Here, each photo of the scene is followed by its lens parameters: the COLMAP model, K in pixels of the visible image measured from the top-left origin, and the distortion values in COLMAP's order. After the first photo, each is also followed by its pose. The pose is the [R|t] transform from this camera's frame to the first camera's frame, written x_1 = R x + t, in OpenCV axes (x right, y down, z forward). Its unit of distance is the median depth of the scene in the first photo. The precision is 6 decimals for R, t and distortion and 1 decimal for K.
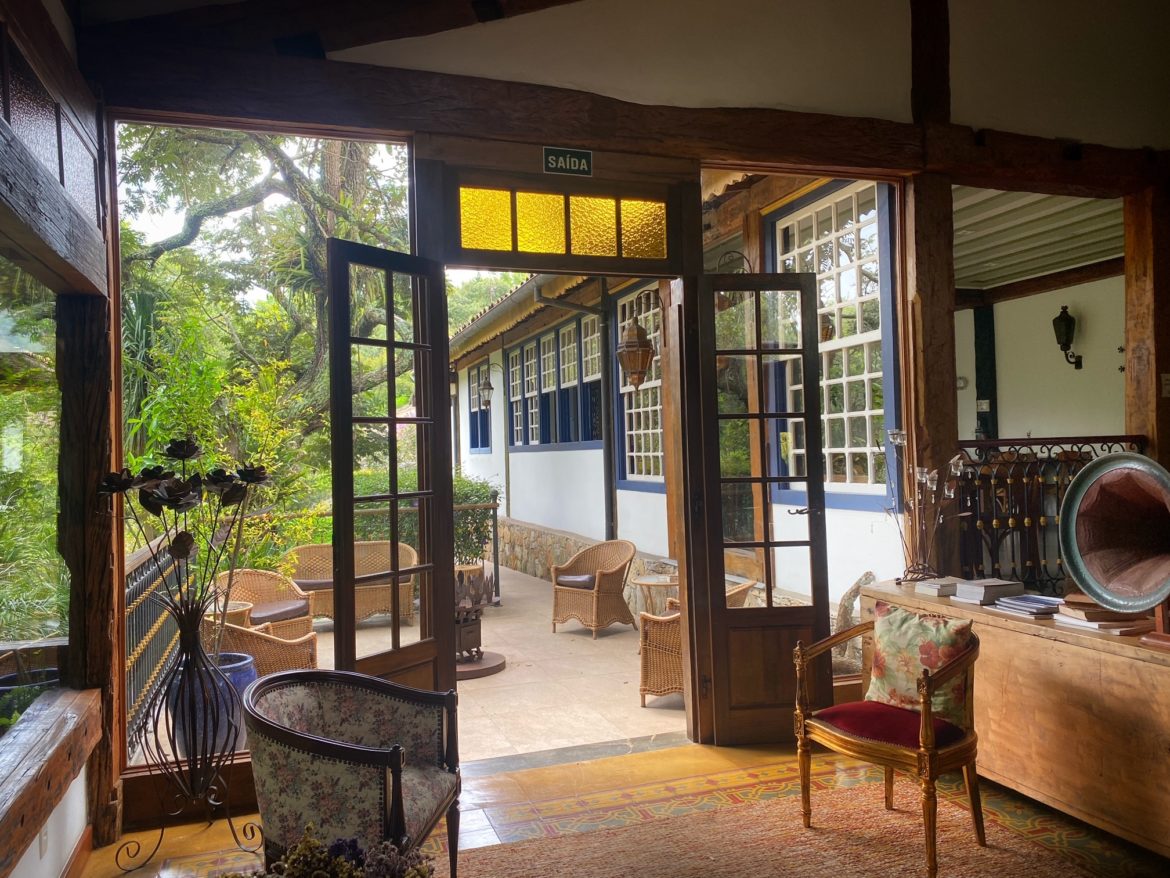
lens RADIAL K [[893.5, 0, 585.3], [0, 893.5, 438.2], [0, 0, 1]] dist [0.011067, -0.011904]
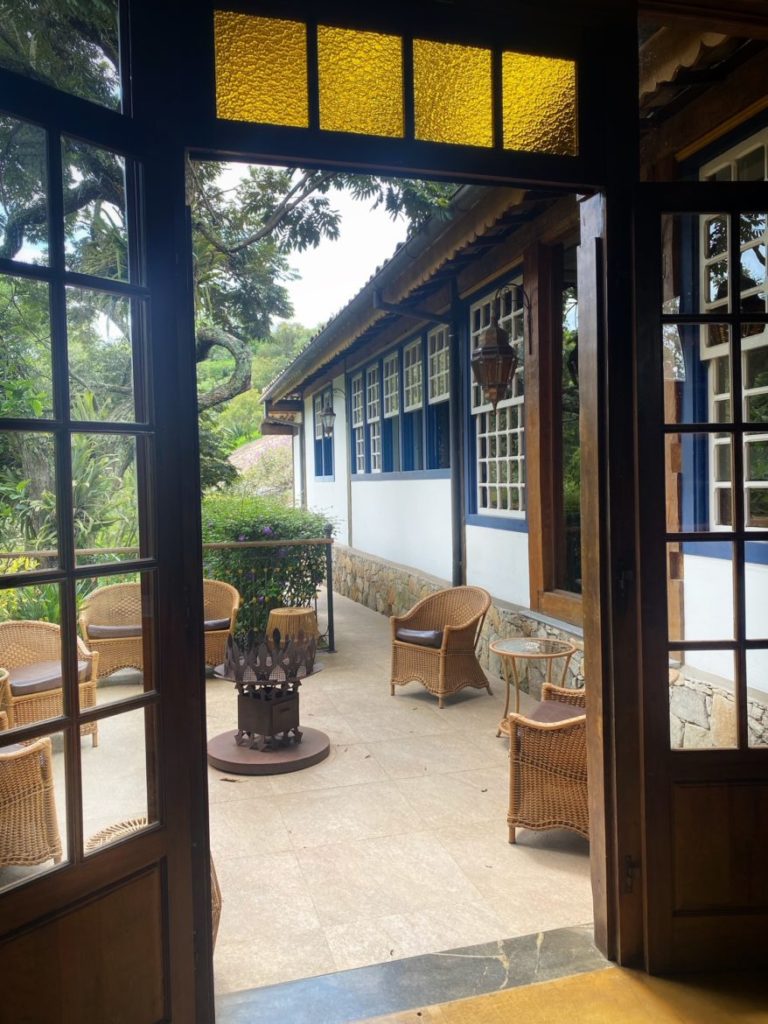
lens RADIAL K [[782.0, 0, 378.0], [0, 782.0, 514.1], [0, 0, 1]] dist [0.011067, -0.011904]
pose [[0.997937, 0.009148, -0.063551, -0.002753], [-0.005314, 0.998170, 0.060242, 0.001053], [0.063985, -0.059780, 0.996159, 0.235695]]
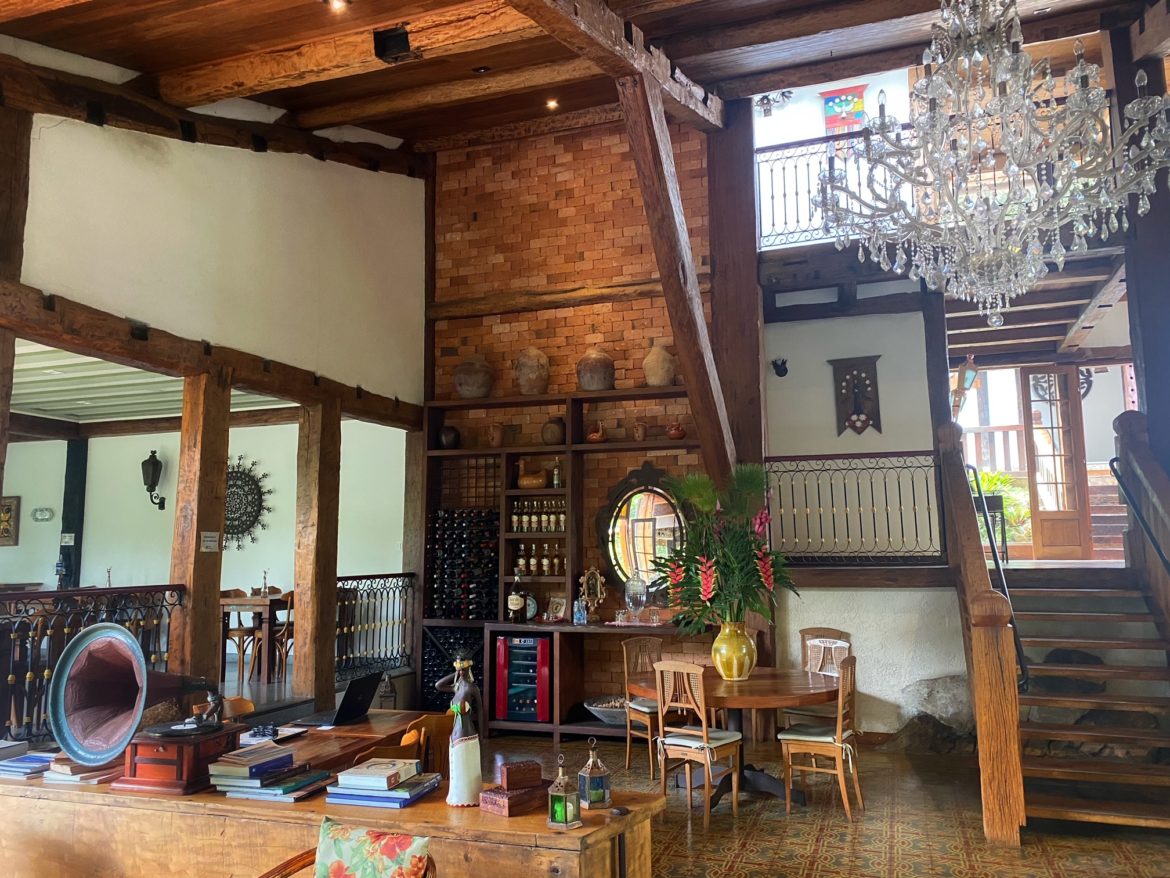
lens RADIAL K [[893.5, 0, 584.2], [0, 893.5, 439.3], [0, 0, 1]] dist [0.011067, -0.011904]
pose [[0.613626, 0.119760, 0.780462, 0.022256], [-0.017301, 0.990233, -0.138346, -0.041397], [-0.789407, 0.071390, 0.609705, -0.131993]]
